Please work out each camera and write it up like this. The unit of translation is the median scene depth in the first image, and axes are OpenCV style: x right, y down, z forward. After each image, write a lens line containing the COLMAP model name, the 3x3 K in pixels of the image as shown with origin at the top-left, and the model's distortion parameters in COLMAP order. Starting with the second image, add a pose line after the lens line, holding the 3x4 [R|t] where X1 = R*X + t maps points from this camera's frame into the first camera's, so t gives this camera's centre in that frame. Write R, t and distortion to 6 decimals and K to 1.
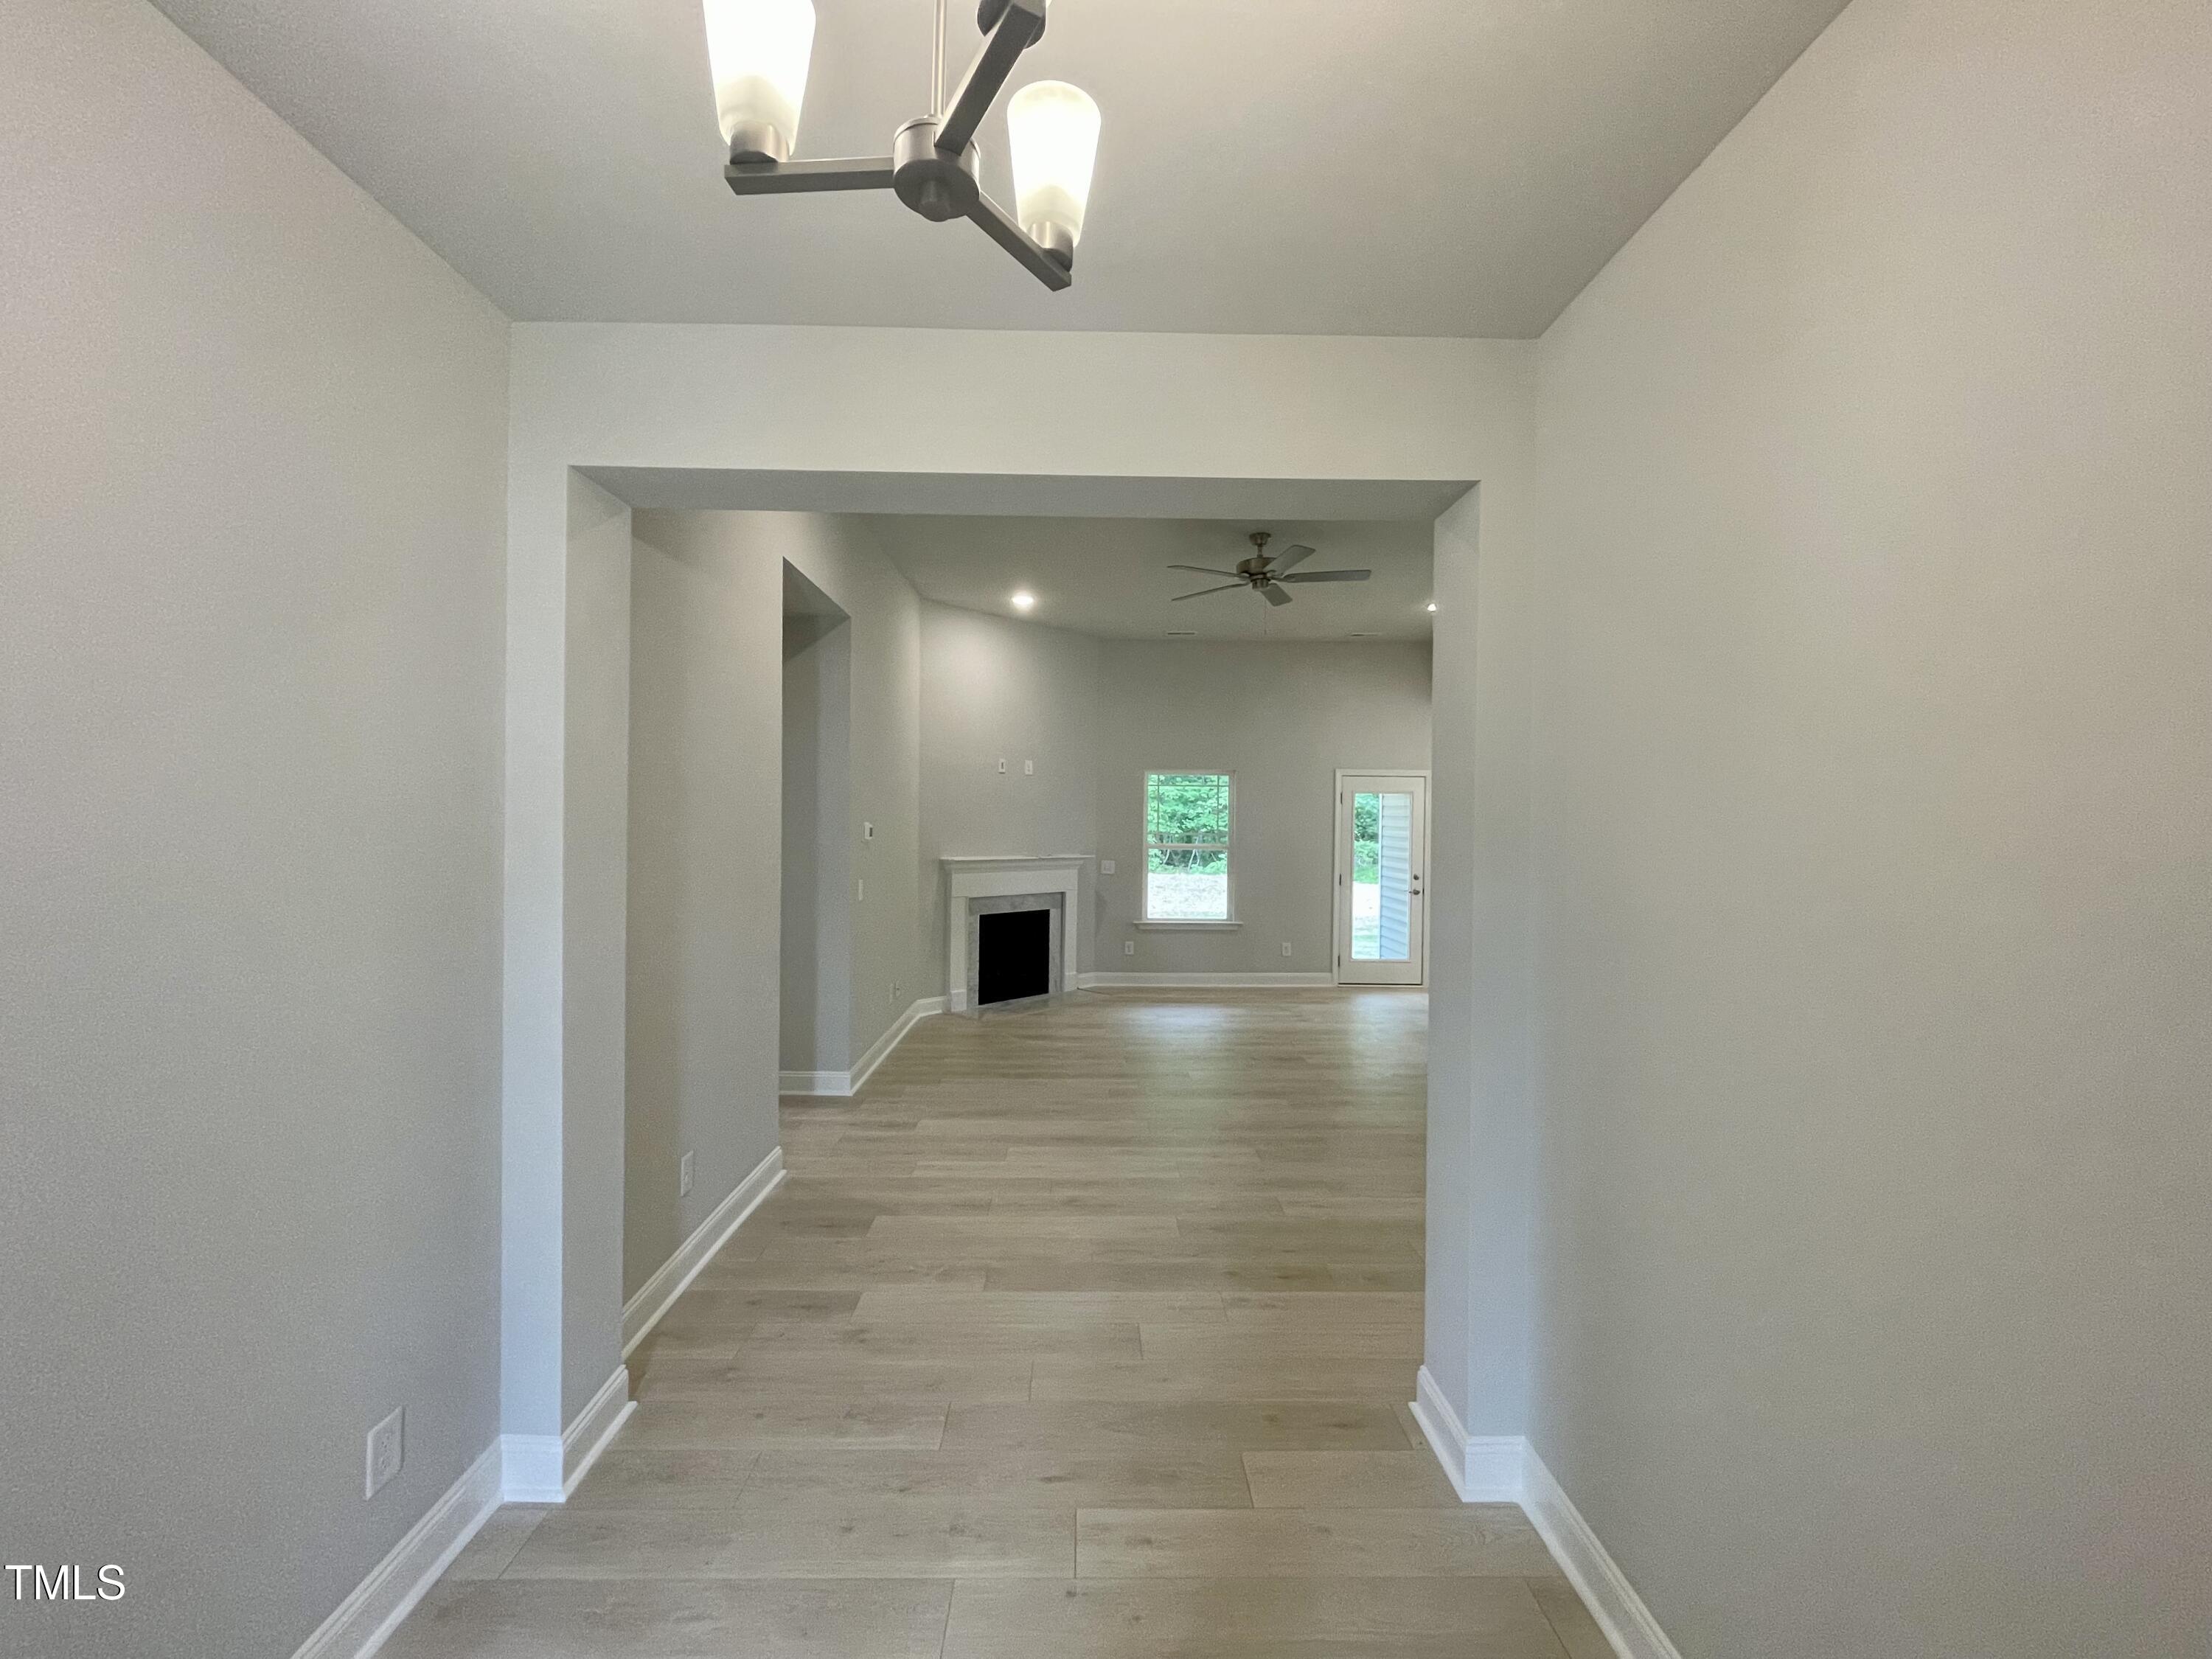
lens RADIAL K [[891.2, 0, 1102.3], [0, 891.2, 826.5], [0, 0, 1]] dist [0.000835, -0.000339]
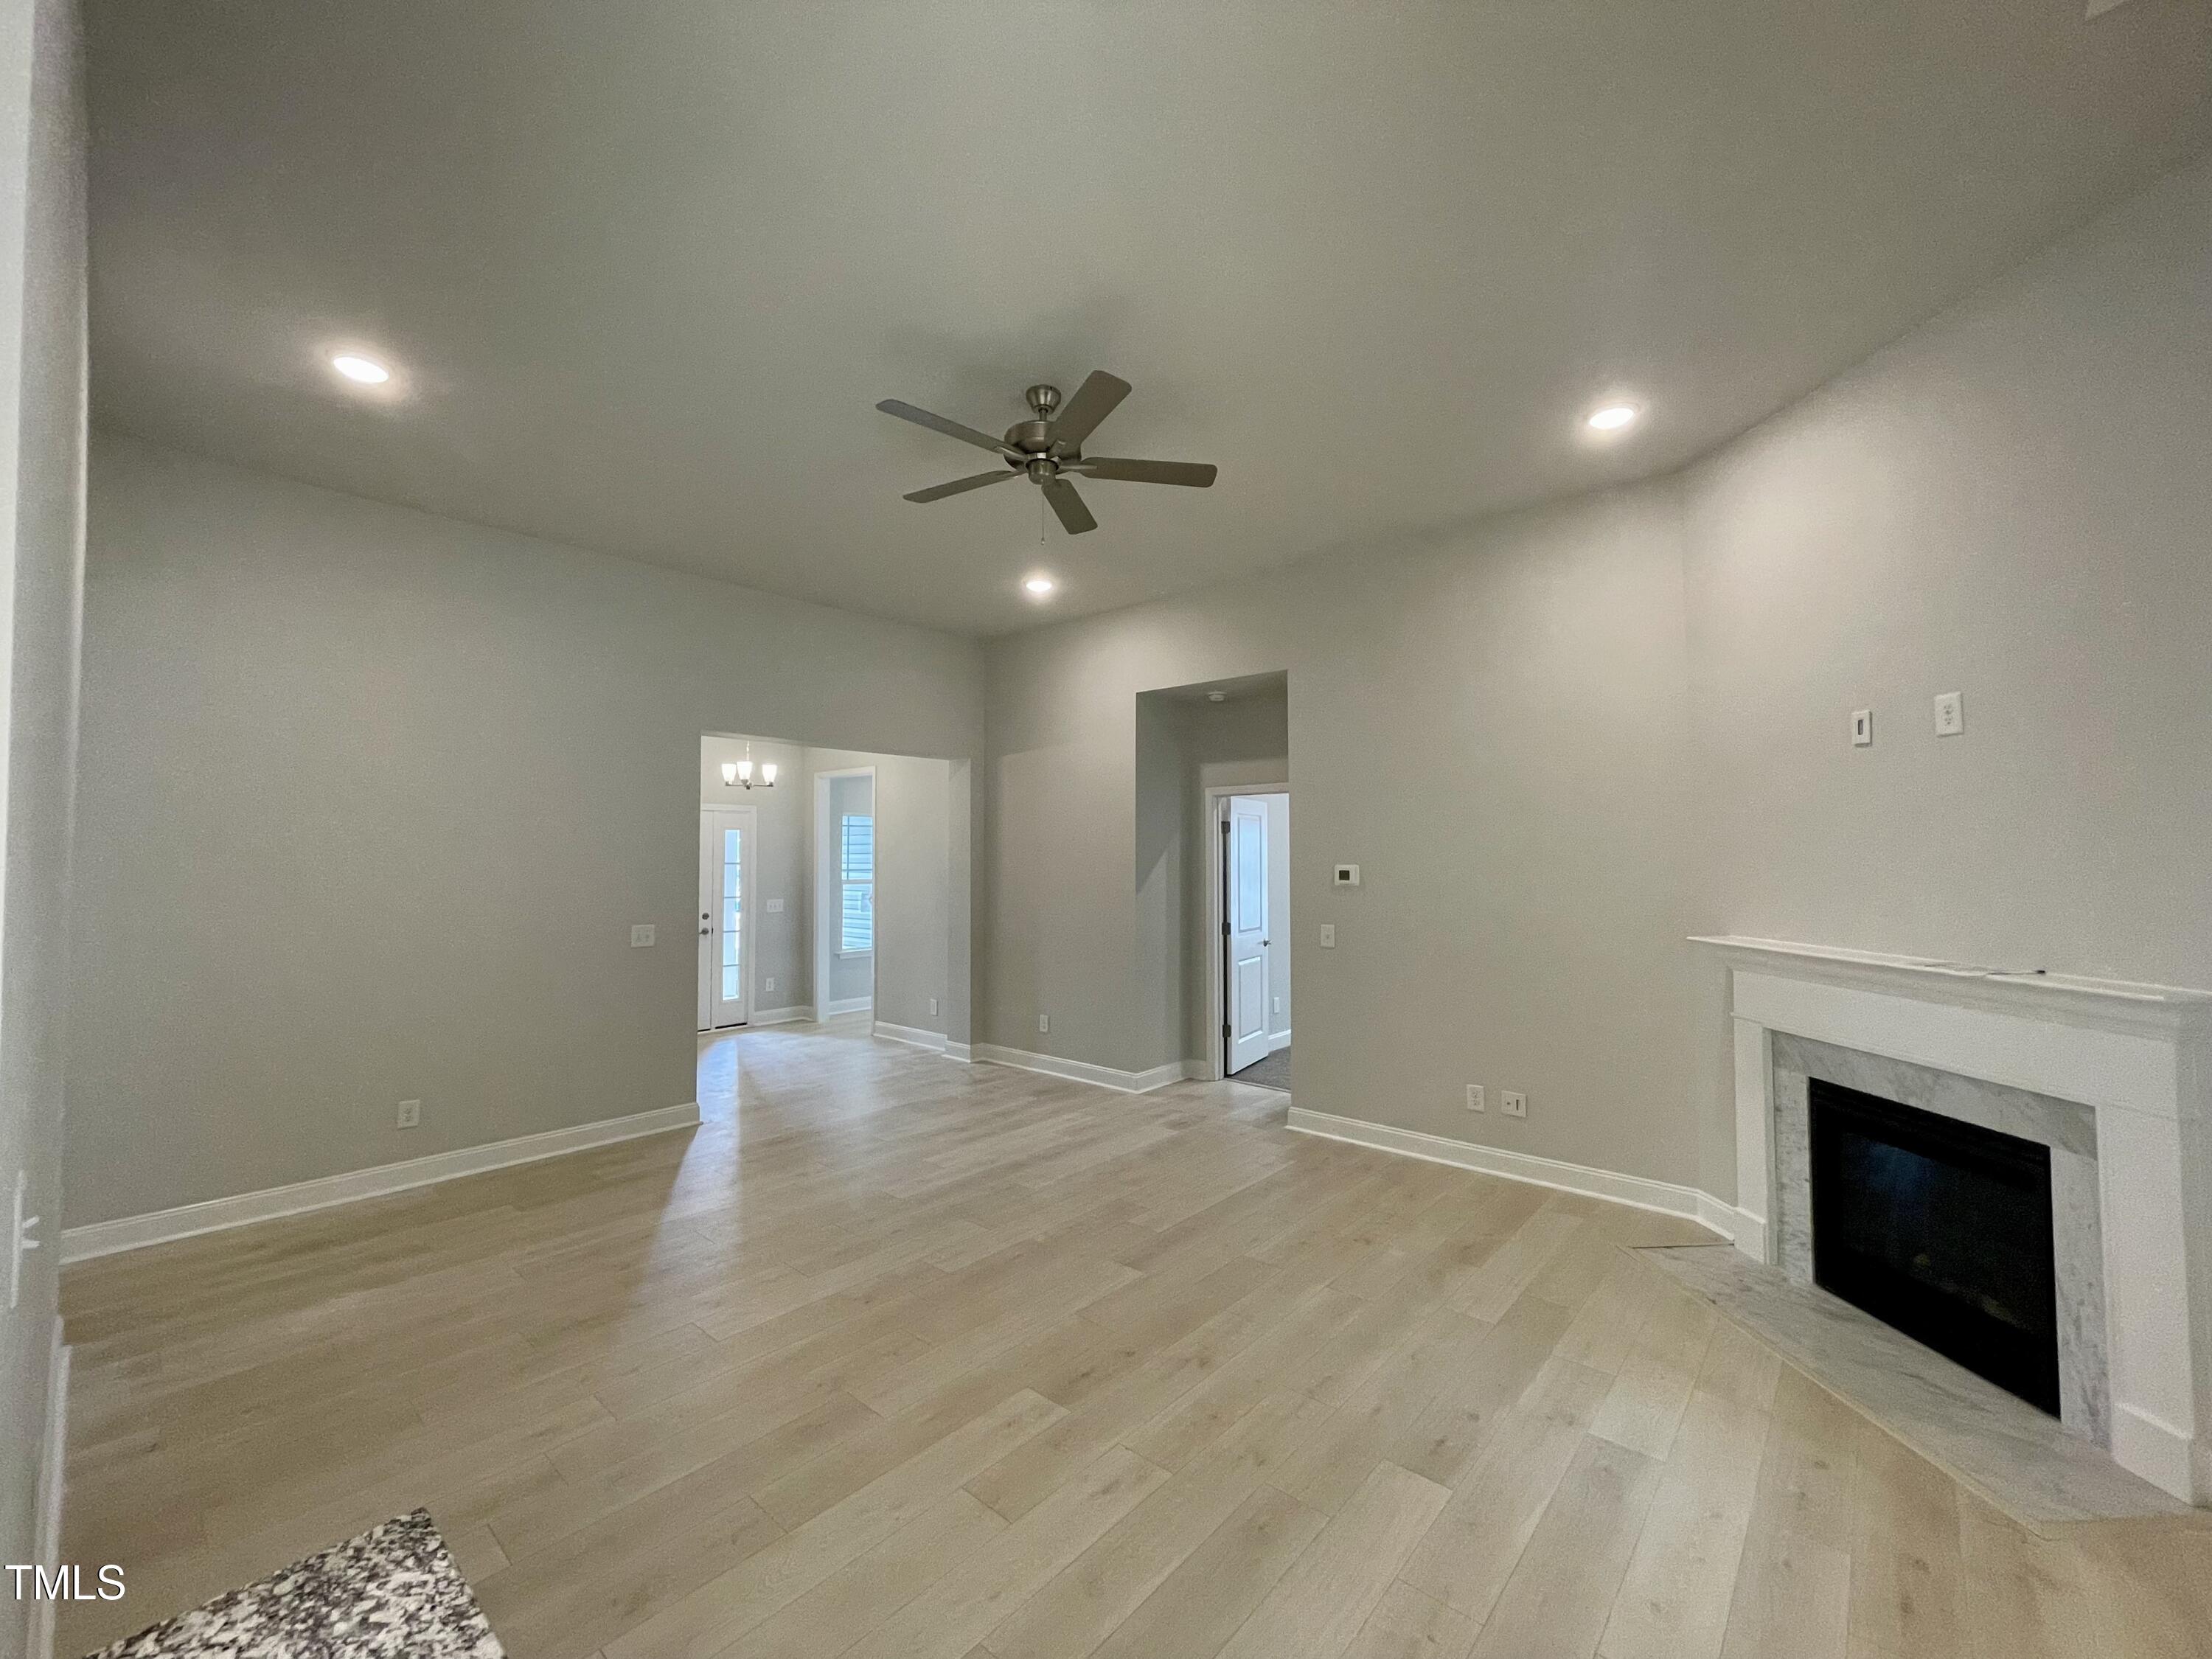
lens RADIAL K [[891.2, 0, 1102.3], [0, 891.2, 826.5], [0, 0, 1]] dist [0.000835, -0.000339]
pose [[-0.678831, -0.035276, -0.733447, 0.396066], [-0.008362, 0.999152, -0.040316, -0.003522], [0.734247, -0.021235, -0.678550, 0.968380]]
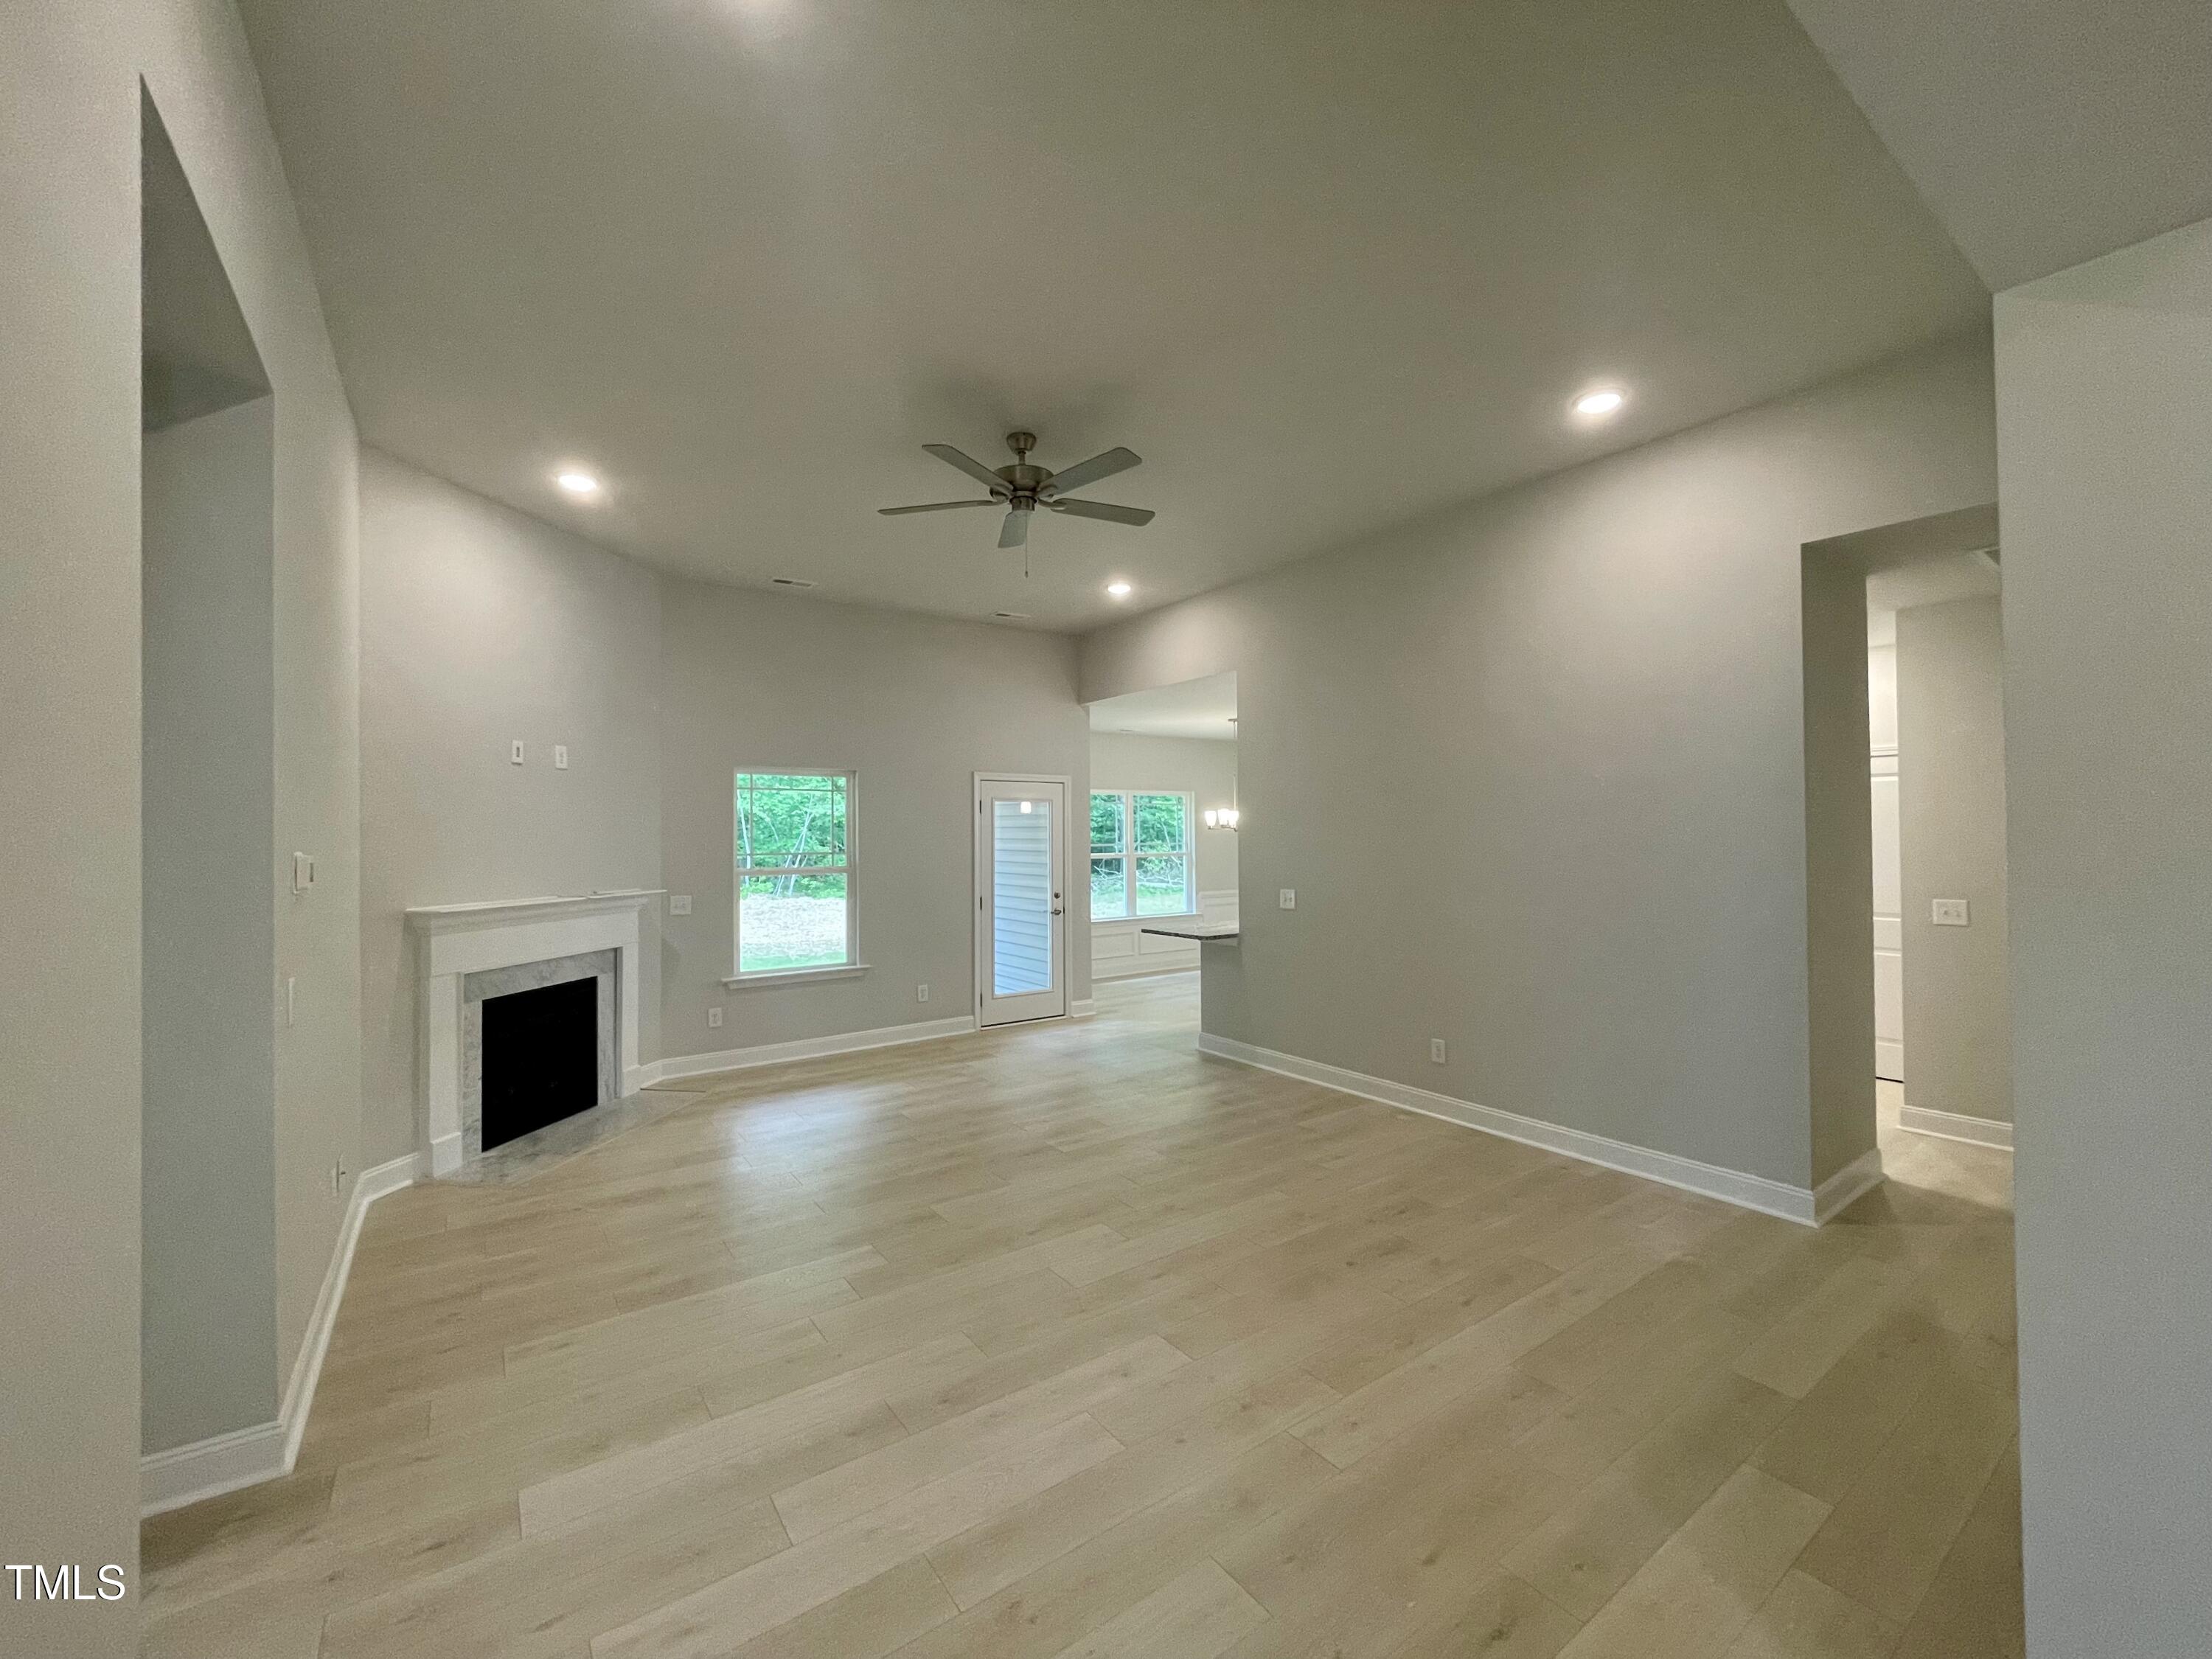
lens RADIAL K [[891.2, 0, 1102.3], [0, 891.2, 826.5], [0, 0, 1]] dist [0.000835, -0.000339]
pose [[0.826092, -0.011228, 0.563423, -0.120191], [0.020540, 0.999737, -0.010193, -0.002151], [-0.563160, 0.019993, 0.826106, 0.252312]]
